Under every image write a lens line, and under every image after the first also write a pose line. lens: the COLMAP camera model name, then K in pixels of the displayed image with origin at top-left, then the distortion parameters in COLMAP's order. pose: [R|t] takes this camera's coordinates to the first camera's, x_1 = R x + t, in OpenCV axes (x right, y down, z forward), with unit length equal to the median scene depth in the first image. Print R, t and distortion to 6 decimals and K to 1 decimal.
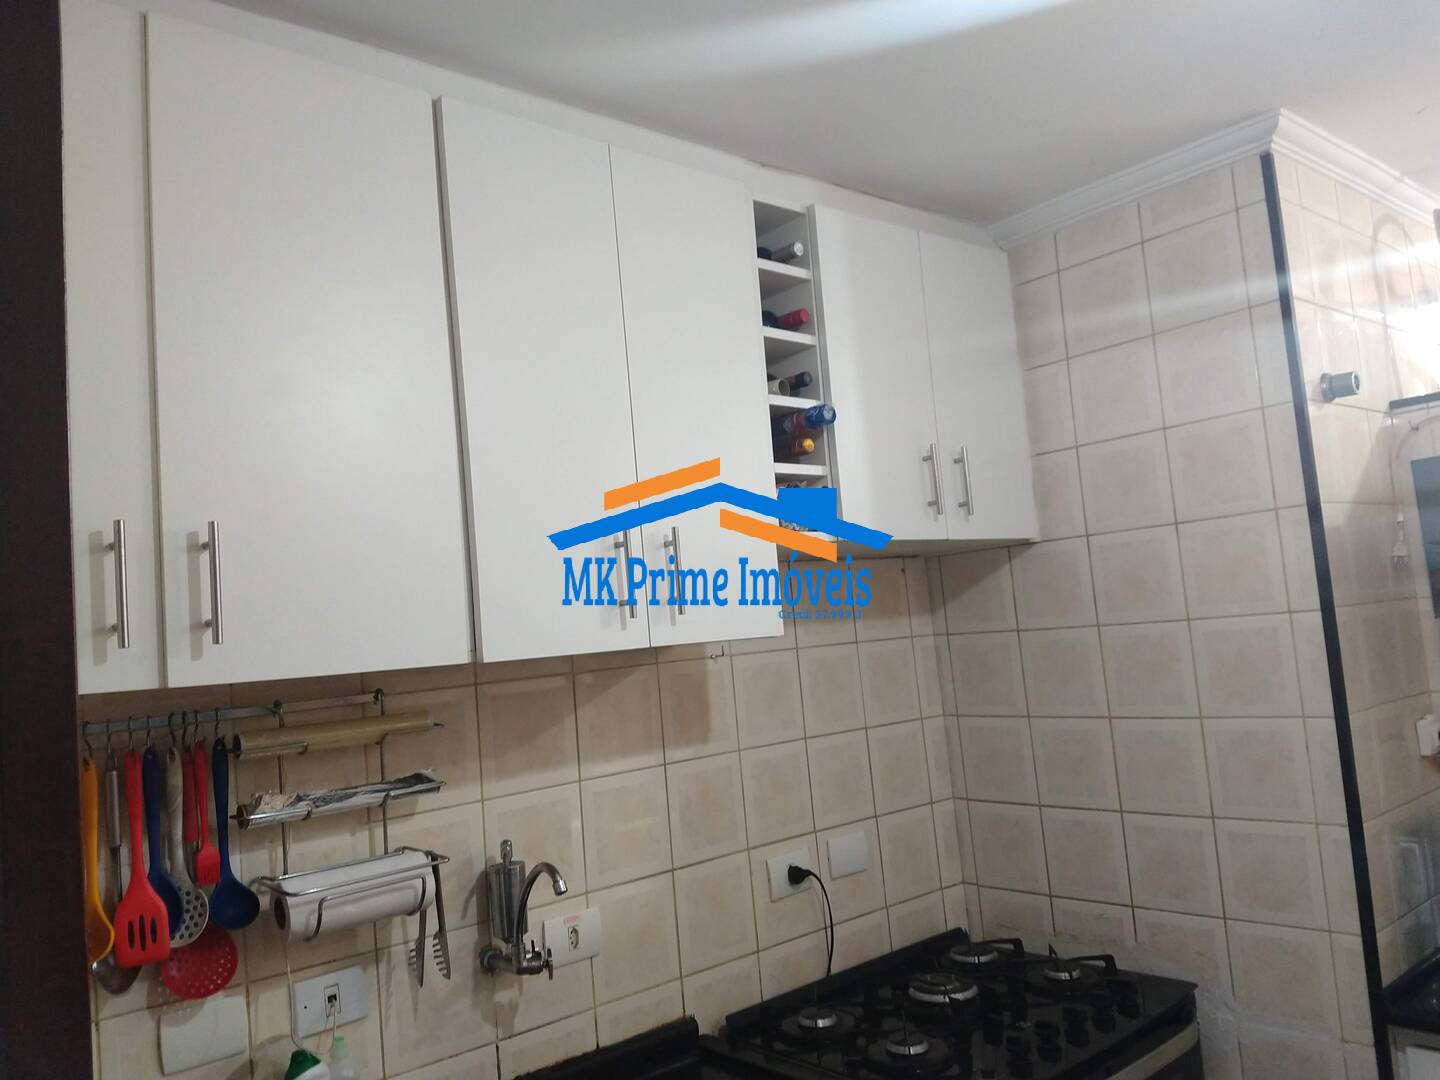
lens RADIAL K [[1119.2, 0, 719.2], [0, 1119.2, 535.9], [0, 0, 1]] dist [-0.005477, -0.001486]
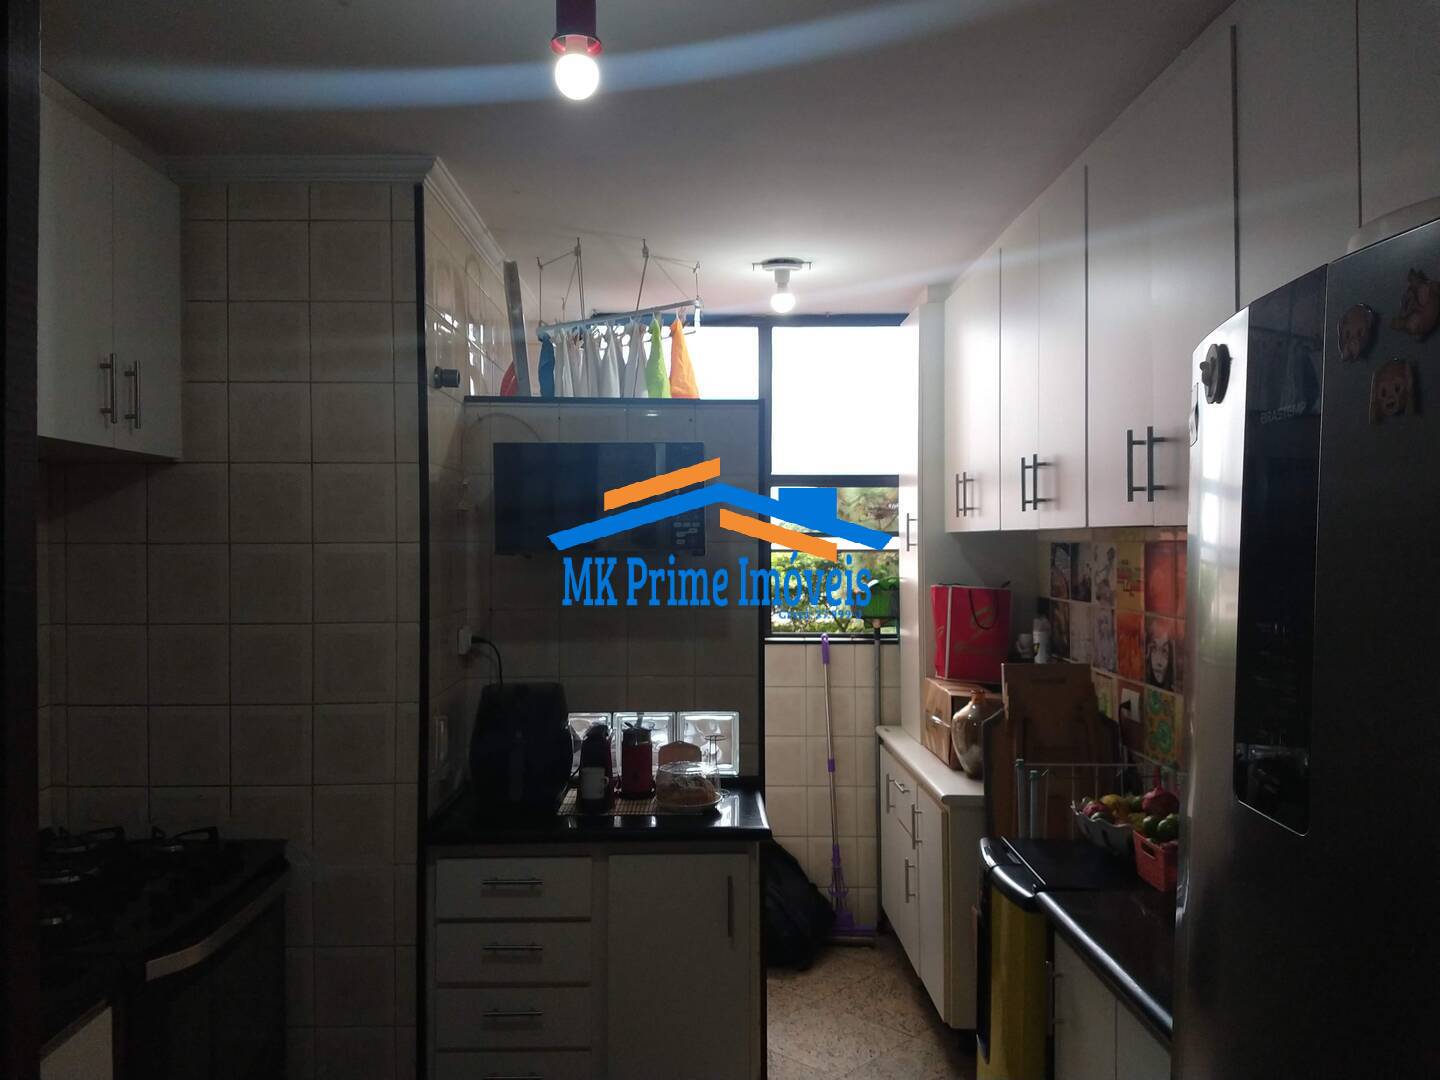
lens RADIAL K [[1119.2, 0, 719.2], [0, 1119.2, 535.9], [0, 0, 1]] dist [-0.005477, -0.001486]
pose [[0.630509, 0.092337, 0.770670, -0.238926], [-0.124901, 0.992029, -0.016673, 0.032112], [-0.766067, -0.085745, 0.637016, -0.106489]]
